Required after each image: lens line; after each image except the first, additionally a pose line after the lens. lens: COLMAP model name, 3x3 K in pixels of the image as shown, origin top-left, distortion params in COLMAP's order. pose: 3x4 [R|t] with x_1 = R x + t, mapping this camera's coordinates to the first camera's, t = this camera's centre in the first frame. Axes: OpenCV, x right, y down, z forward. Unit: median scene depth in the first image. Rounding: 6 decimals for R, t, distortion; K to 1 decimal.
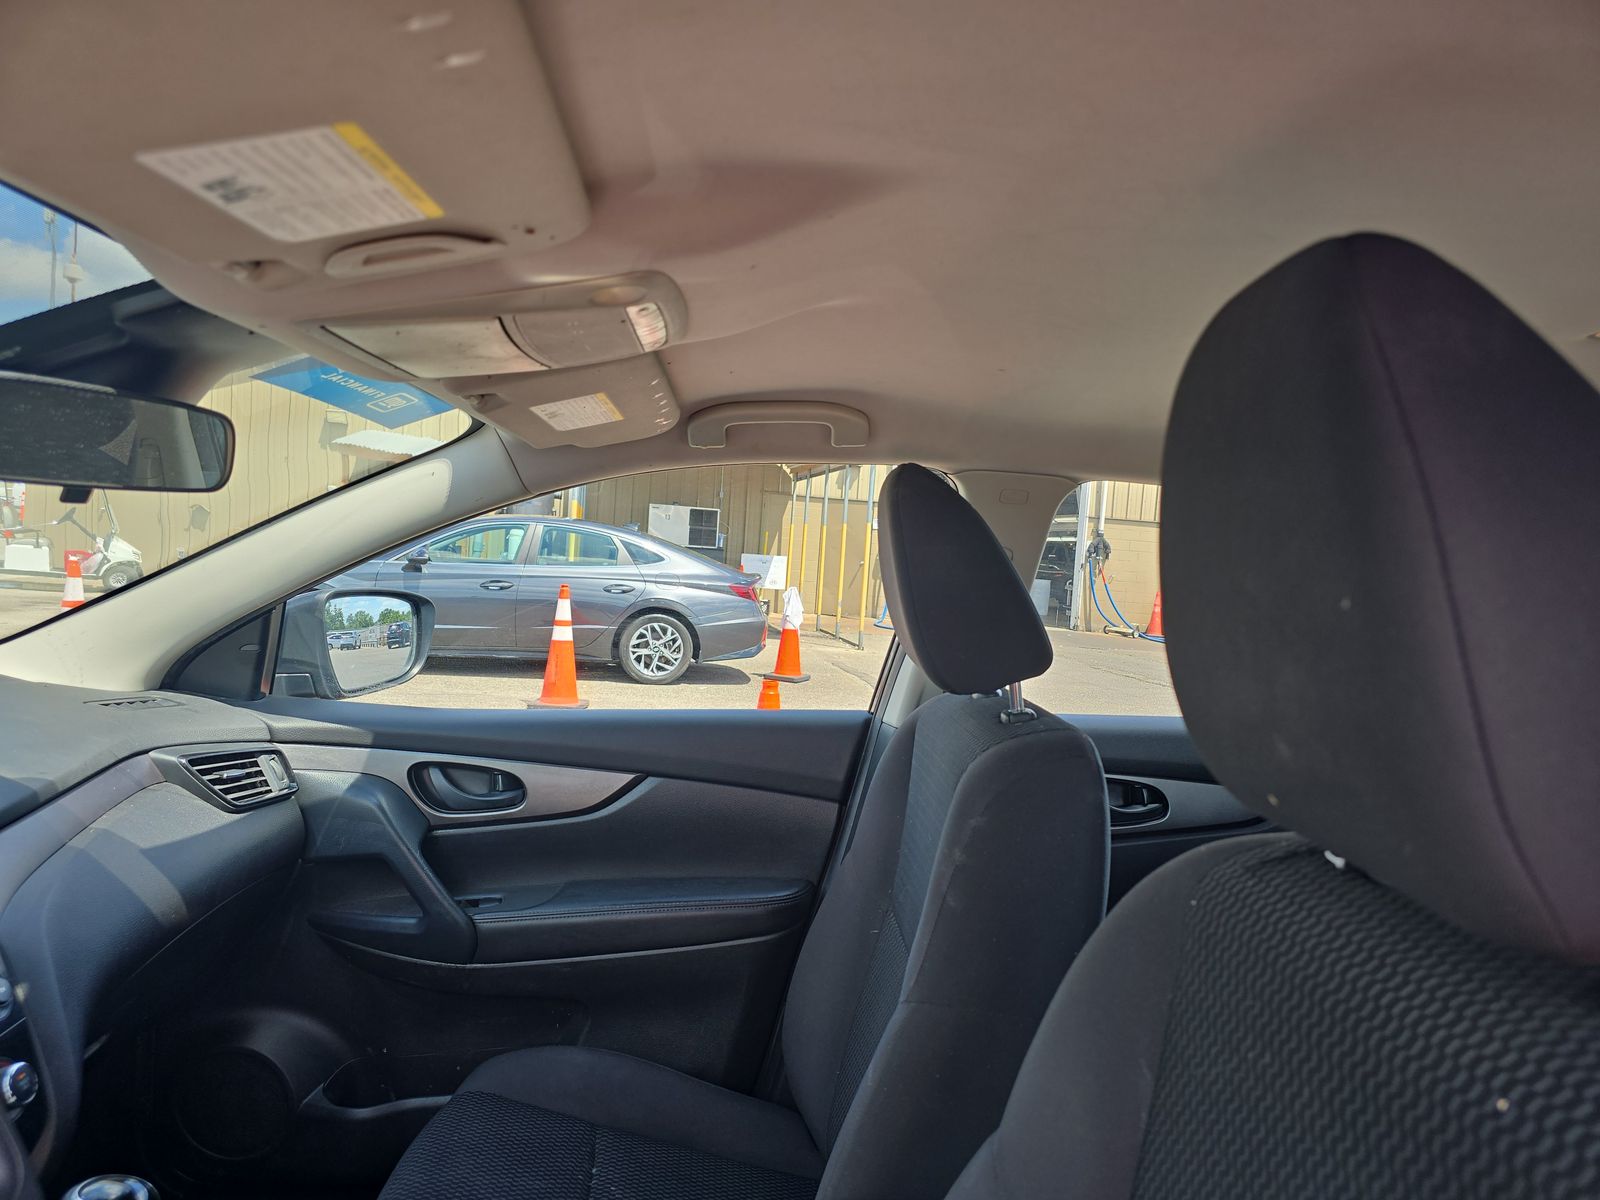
lens RADIAL K [[1069.3, 0, 811.9], [0, 1069.3, 609.2], [0, 0, 1]] dist [0.058419, -0.069665]
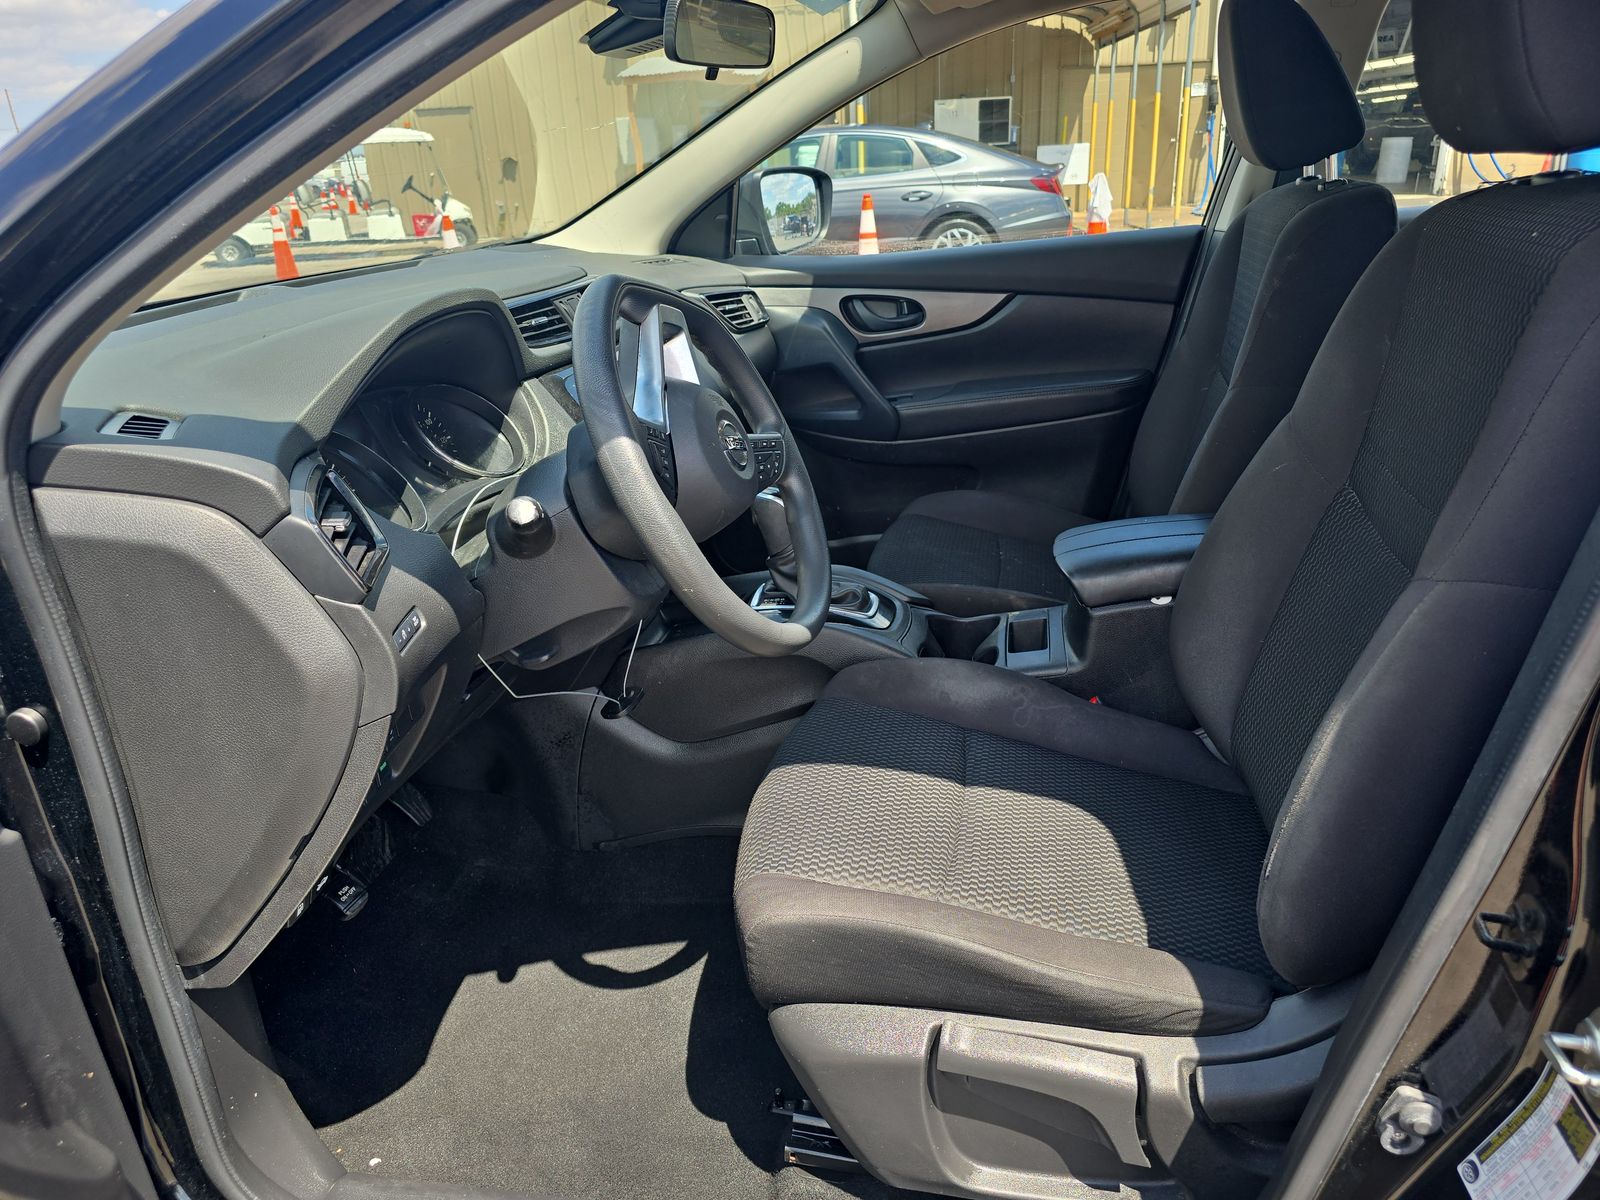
lens RADIAL K [[1069.3, 0, 811.9], [0, 1069.3, 609.2], [0, 0, 1]] dist [0.058419, -0.069665]
pose [[0.962337, -0.003744, -0.271832, -0.040197], [0.095045, 0.941438, 0.323512, 0.069413], [0.254702, -0.337164, 0.906337, -0.353097]]
